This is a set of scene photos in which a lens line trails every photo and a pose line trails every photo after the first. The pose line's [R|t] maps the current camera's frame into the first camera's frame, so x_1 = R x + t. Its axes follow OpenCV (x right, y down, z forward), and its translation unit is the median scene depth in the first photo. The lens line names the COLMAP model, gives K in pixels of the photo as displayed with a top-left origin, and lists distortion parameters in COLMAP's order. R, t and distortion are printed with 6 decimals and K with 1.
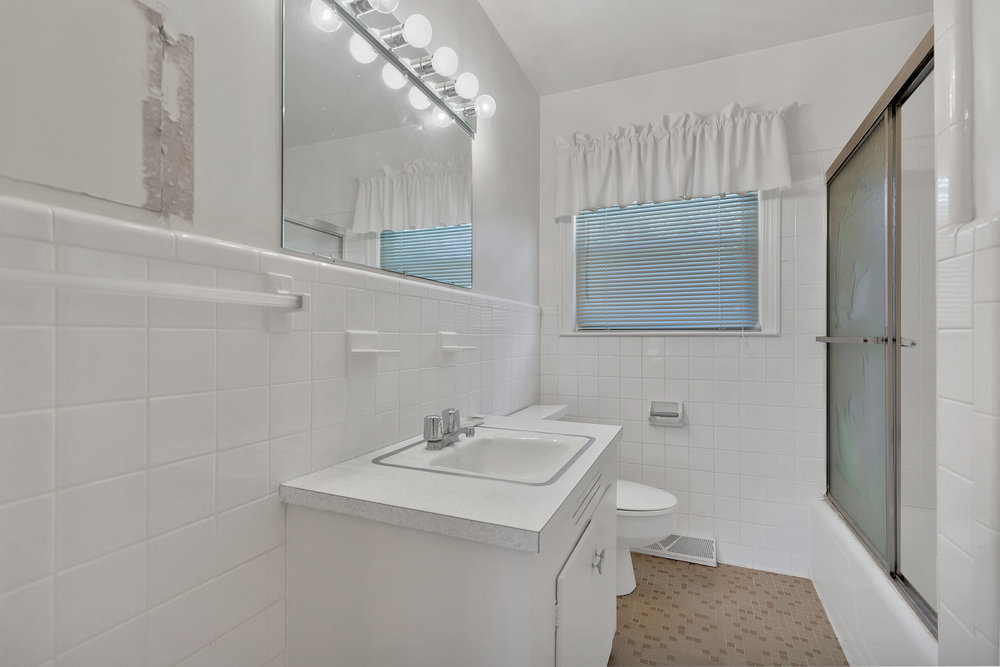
lens RADIAL K [[458.9, 0, 502.5], [0, 458.9, 333.5], [0, 0, 1]] dist [0.003366, 0.000398]
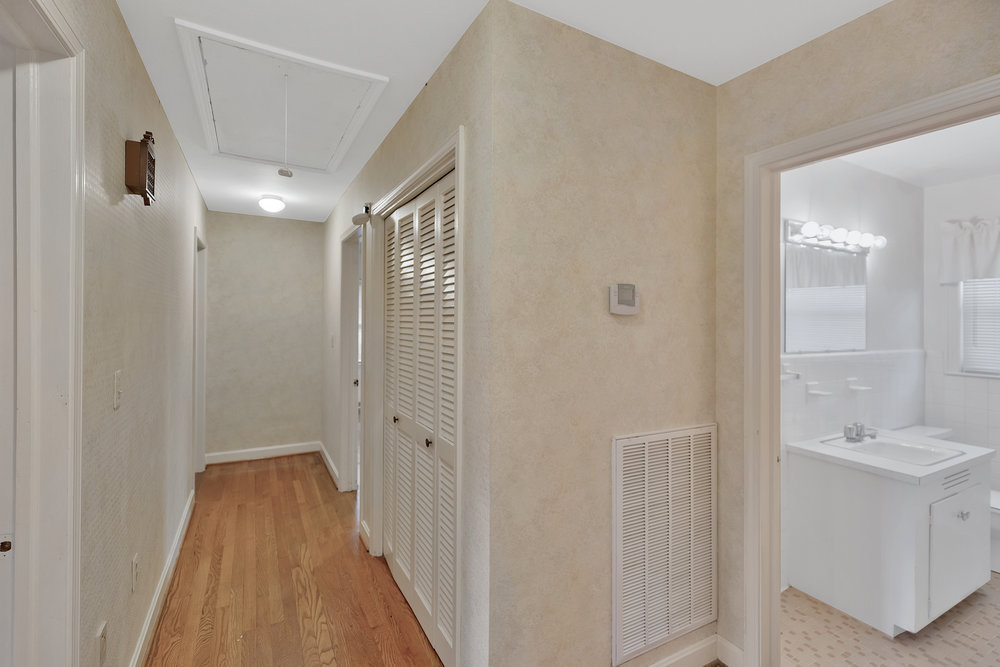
lens RADIAL K [[458.9, 0, 498.1], [0, 458.9, 311.3], [0, 0, 1]] dist [0.003366, 0.000398]
pose [[0.780743, -0.000957, -0.624851, -0.081887], [-0.006906, 0.999925, -0.010162, -0.258216], [0.624814, 0.012249, 0.780678, -1.374728]]
